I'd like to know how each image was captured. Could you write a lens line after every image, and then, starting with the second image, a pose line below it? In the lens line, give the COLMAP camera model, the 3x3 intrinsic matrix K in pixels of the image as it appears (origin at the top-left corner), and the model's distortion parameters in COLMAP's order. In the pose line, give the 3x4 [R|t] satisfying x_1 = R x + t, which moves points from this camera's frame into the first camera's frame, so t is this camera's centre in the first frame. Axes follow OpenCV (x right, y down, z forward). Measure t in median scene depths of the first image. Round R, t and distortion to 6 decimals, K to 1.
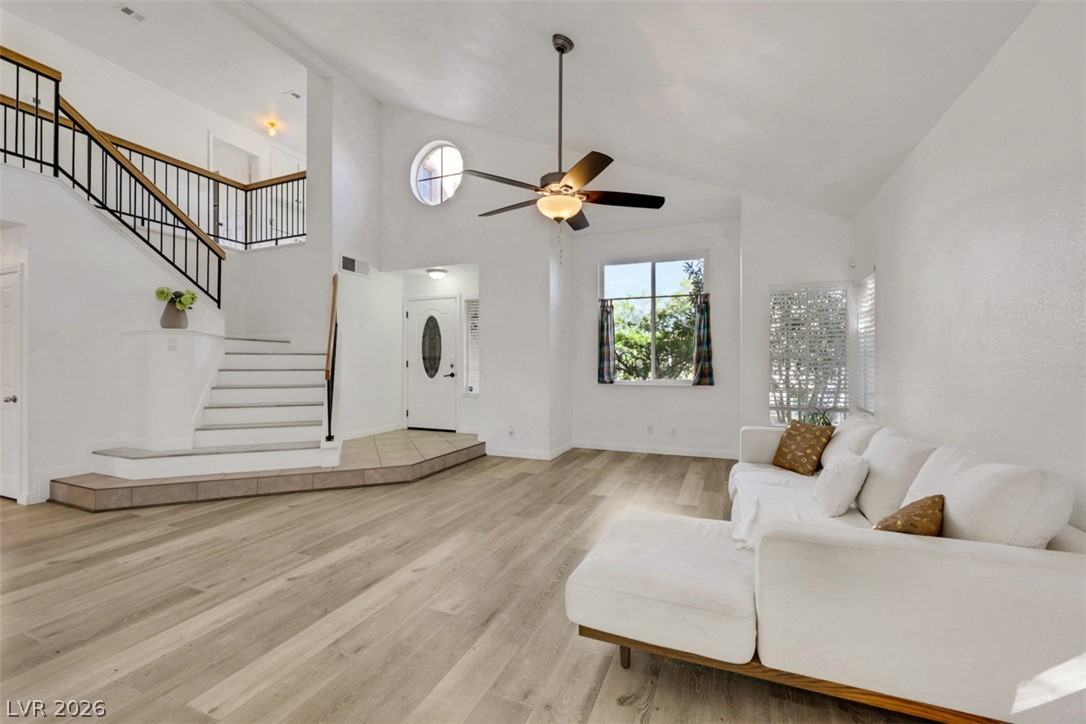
lens RADIAL K [[447.2, 0, 541.8], [0, 447.2, 364.7], [0, 0, 1]] dist [-0.004688, -0.000670]
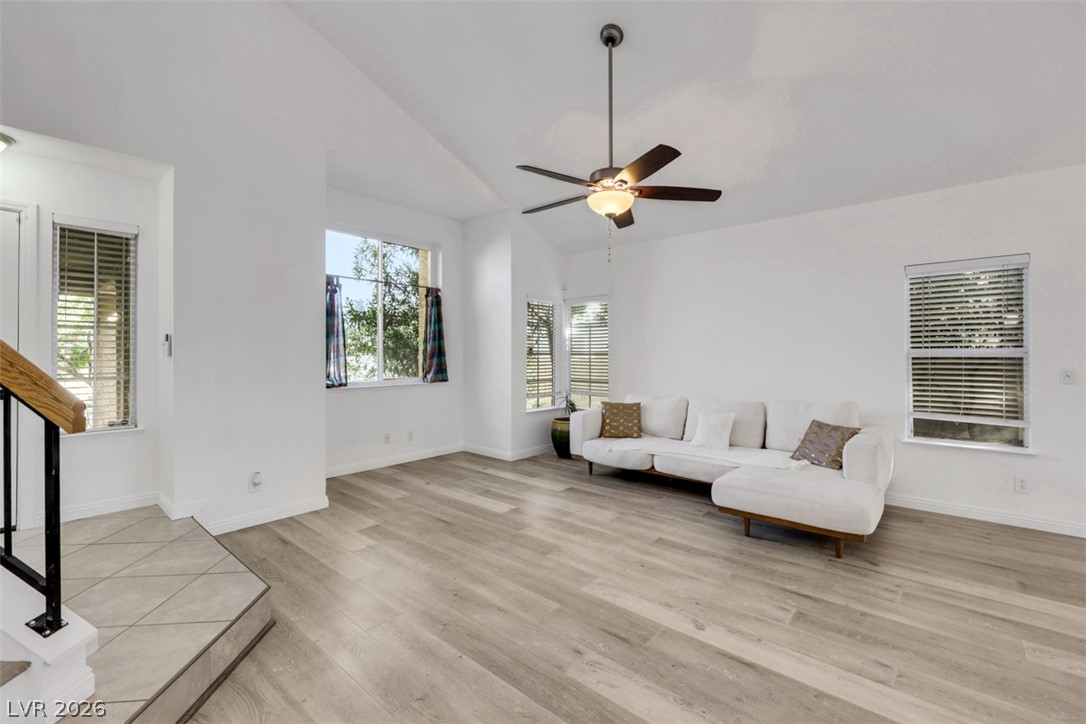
lens RADIAL K [[464.2, 0, 552.1], [0, 464.2, 354.8], [0, 0, 1]] dist [-0.000492, -0.000199]
pose [[0.313296, -0.002709, 0.949652, -1.352586], [0.002874, 0.999994, 0.001905, -0.040950], [-0.949651, 0.002133, 0.313302, 1.153999]]
